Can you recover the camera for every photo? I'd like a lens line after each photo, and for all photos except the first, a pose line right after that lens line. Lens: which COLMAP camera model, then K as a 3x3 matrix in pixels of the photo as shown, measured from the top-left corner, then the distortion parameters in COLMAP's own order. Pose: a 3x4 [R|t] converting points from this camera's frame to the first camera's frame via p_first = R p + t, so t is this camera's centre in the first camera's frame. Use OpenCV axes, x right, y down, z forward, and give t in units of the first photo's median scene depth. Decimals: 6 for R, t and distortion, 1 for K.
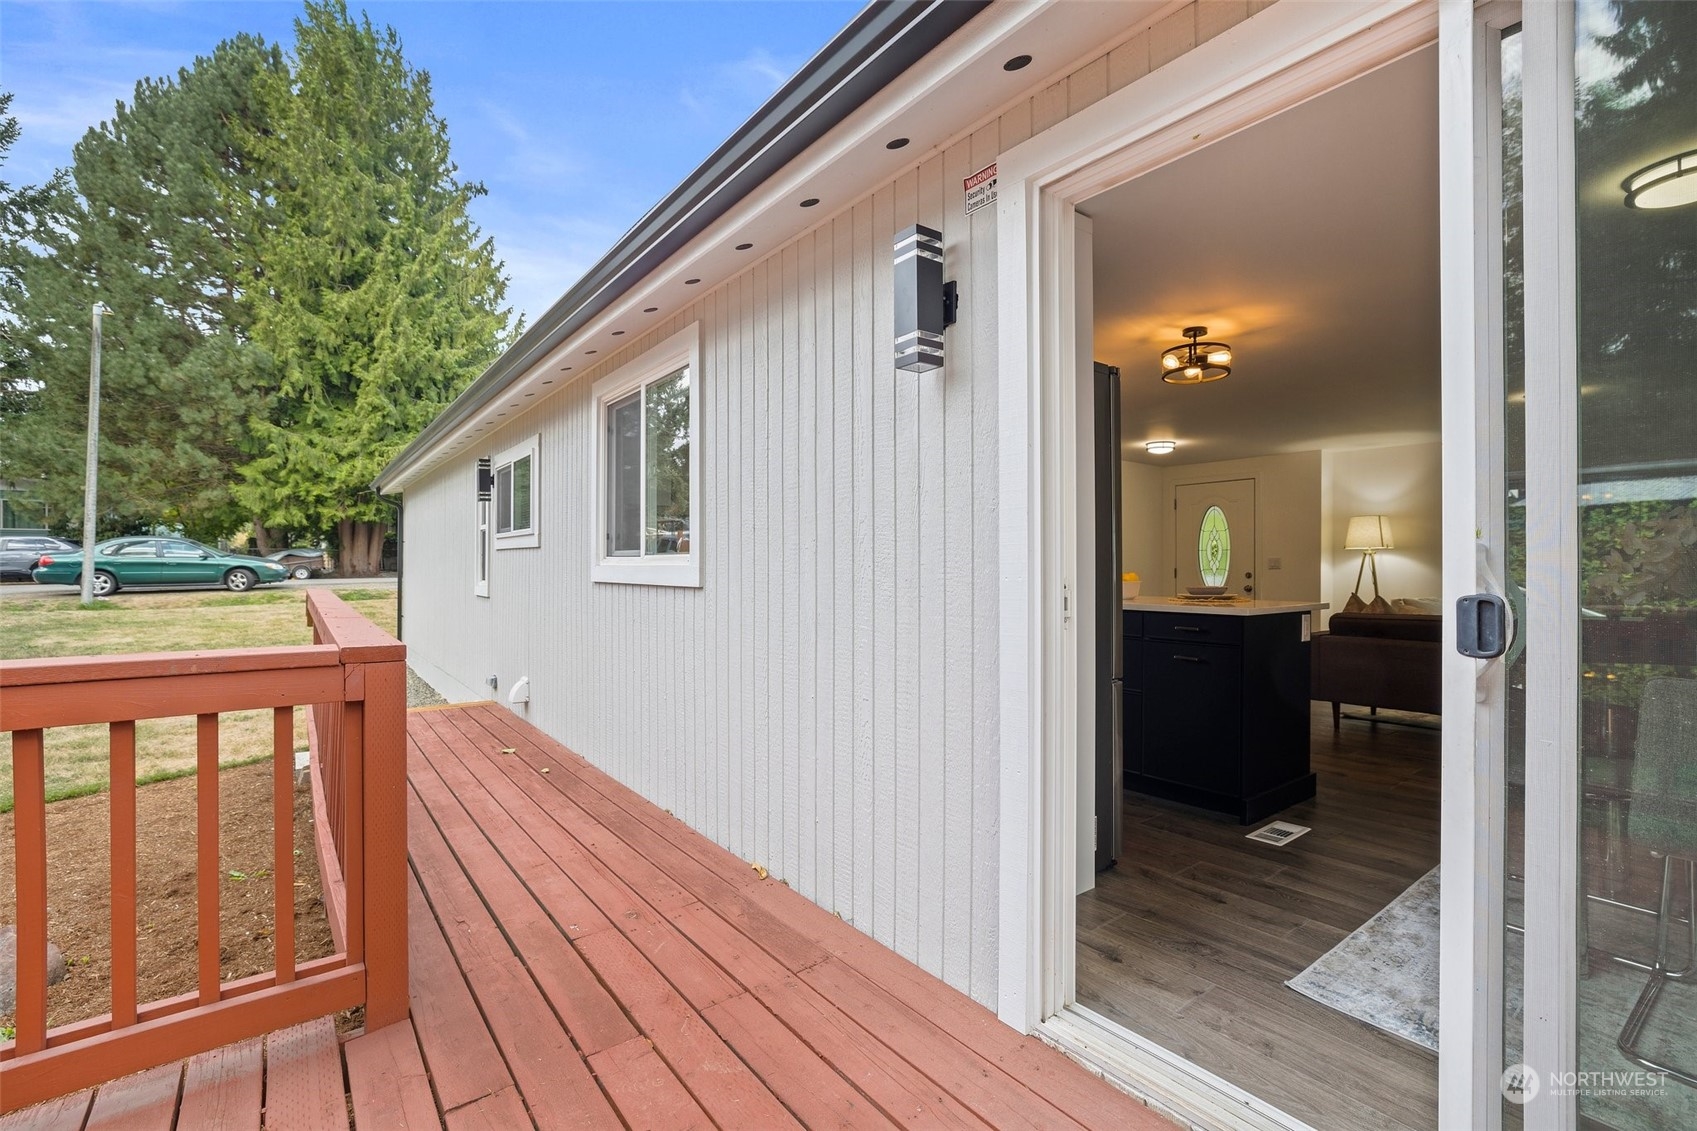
lens RADIAL K [[760.5, 0, 848.5], [0, 760.5, 565.5], [0, 0, 1]] dist [-0.002951, -0.000433]
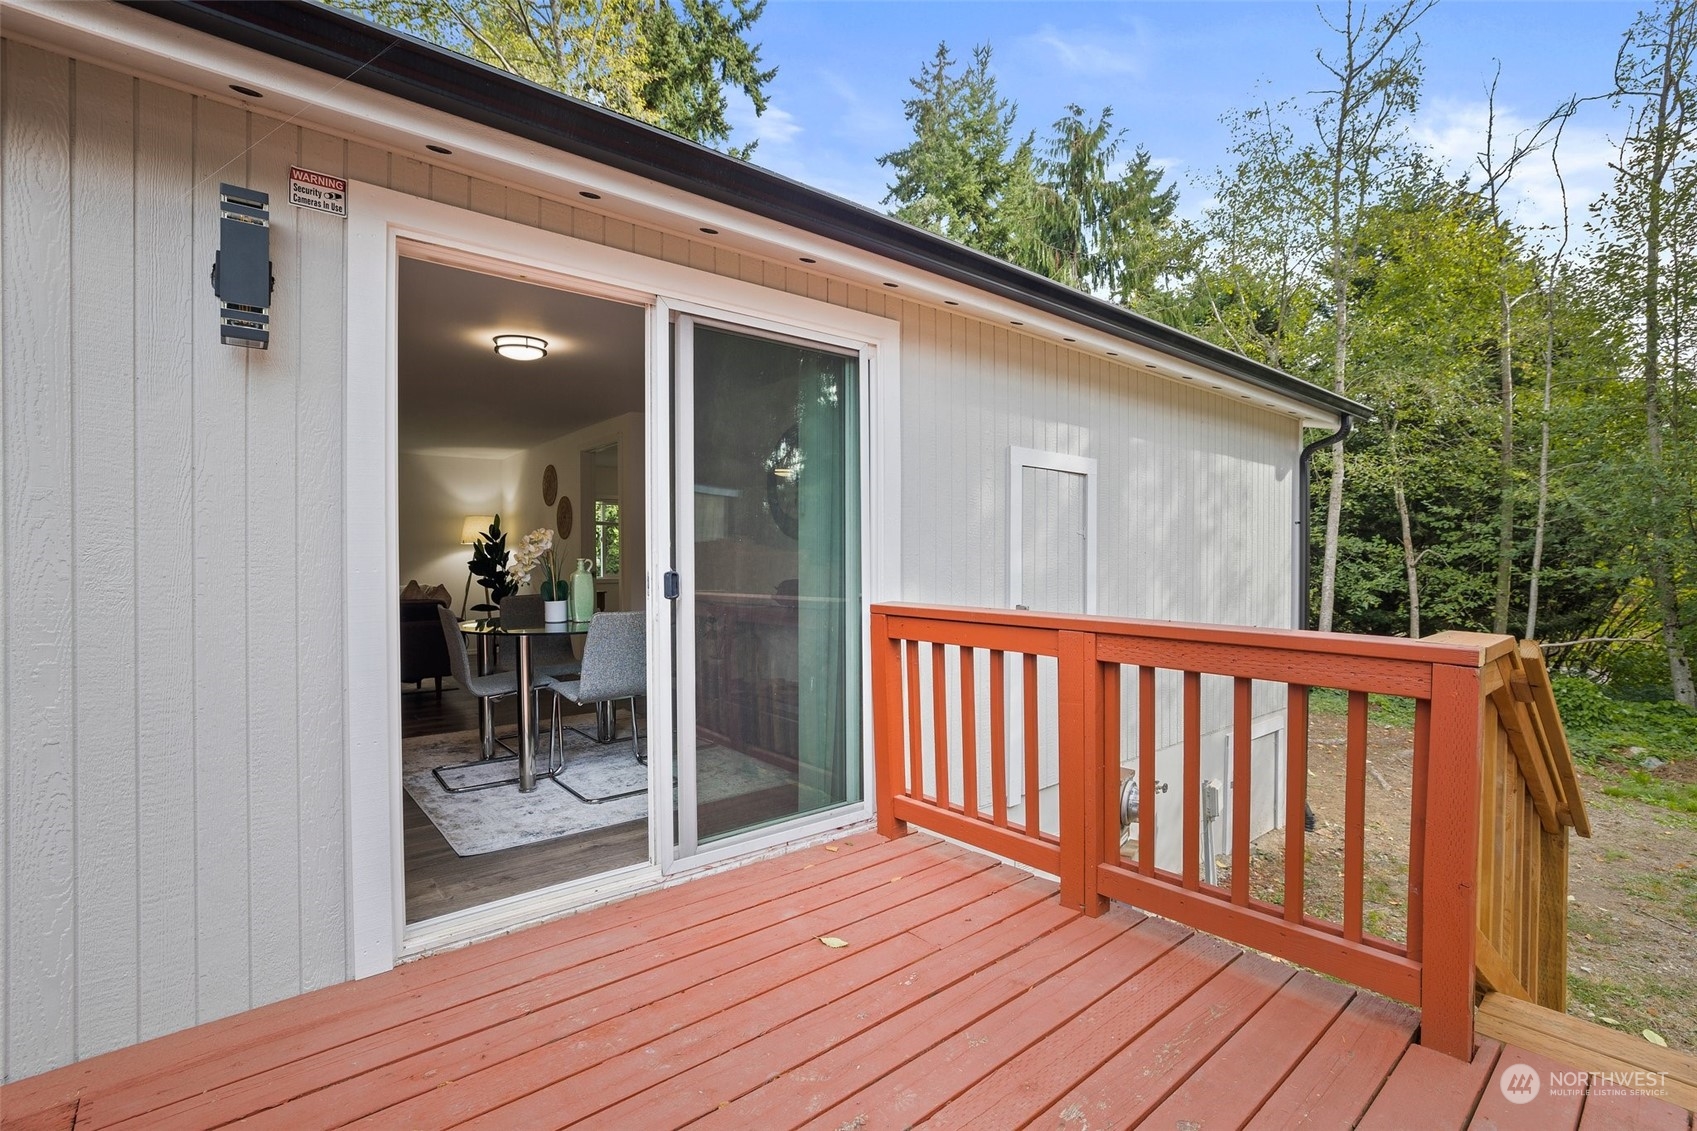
lens RADIAL K [[760.5, 0, 848.5], [0, 760.5, 565.5], [0, 0, 1]] dist [-0.002951, -0.000433]
pose [[-0.042907, -0.002975, 0.999075, -0.785719], [0.000232, 0.999996, 0.002988, 0.002229], [-0.999079, 0.000360, -0.042906, 0.299203]]
